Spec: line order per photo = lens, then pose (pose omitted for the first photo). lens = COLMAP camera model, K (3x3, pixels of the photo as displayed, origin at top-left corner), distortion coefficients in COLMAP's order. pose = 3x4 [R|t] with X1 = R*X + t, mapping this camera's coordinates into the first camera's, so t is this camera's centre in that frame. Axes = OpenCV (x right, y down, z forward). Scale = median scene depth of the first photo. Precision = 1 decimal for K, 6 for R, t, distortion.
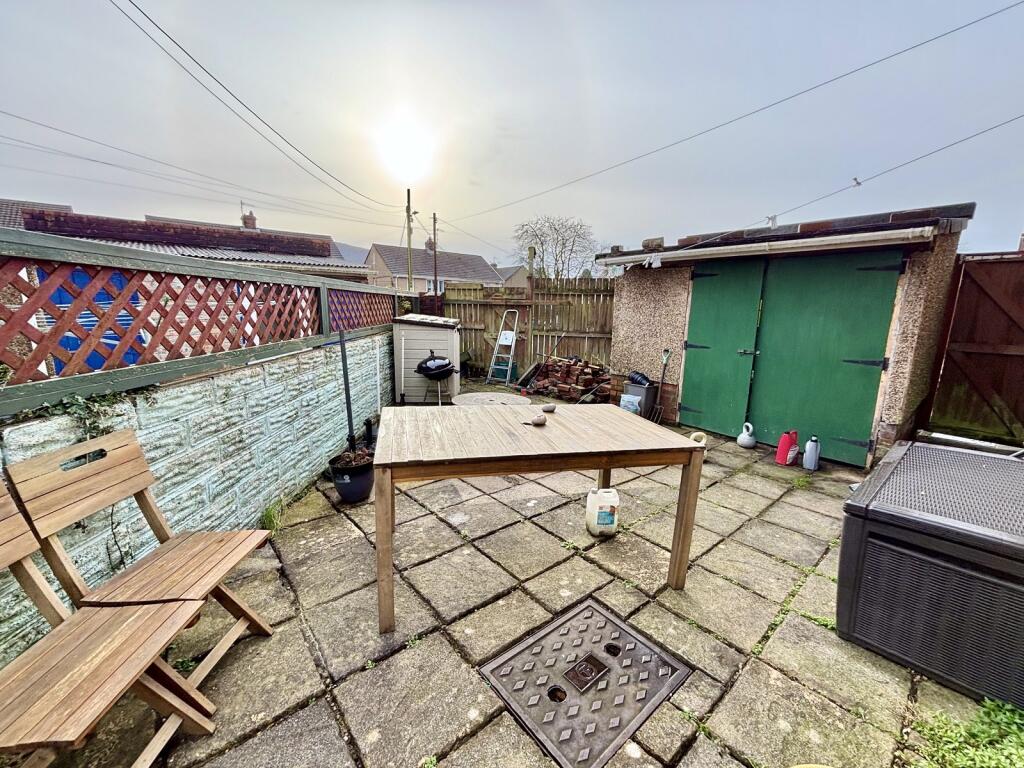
lens RADIAL K [[409.5, 0, 511.0], [0, 409.5, 383.2], [0, 0, 1]] dist [-0.000688, 0.000146]
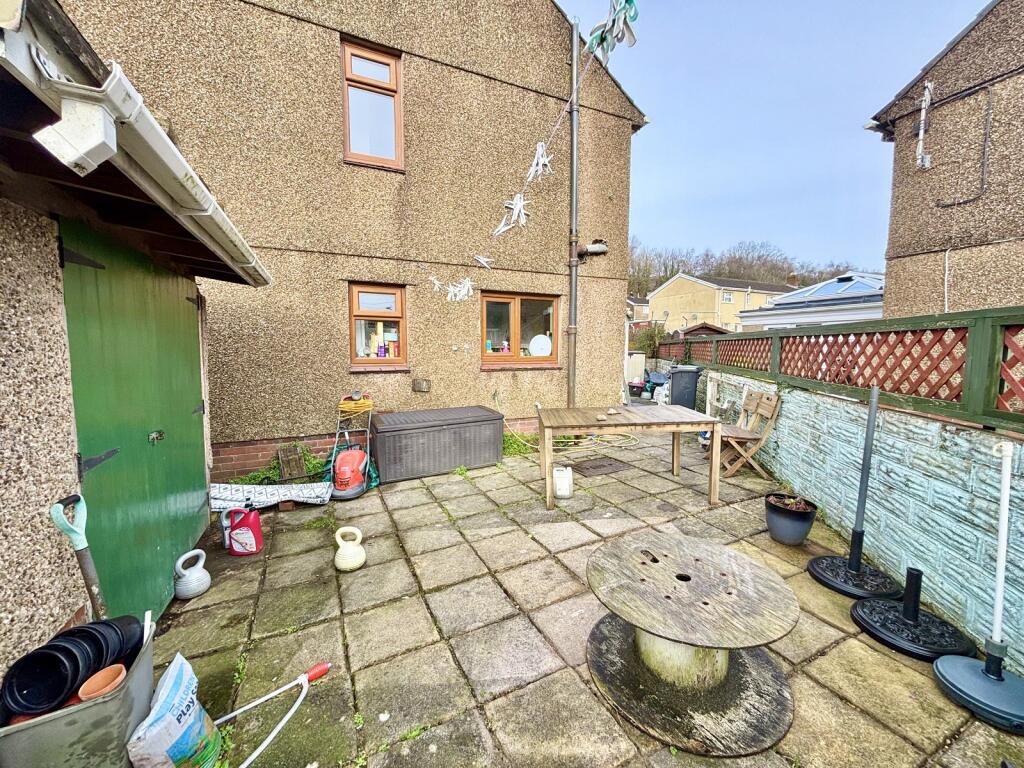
lens RADIAL K [[409.5, 0, 511.0], [0, 409.5, 383.2], [0, 0, 1]] dist [-0.000688, 0.000146]
pose [[-0.966332, -0.033416, 0.255121, 0.050248], [0.038012, 0.962110, 0.269999, -0.617314], [-0.254477, 0.270606, -0.928447, 3.218173]]
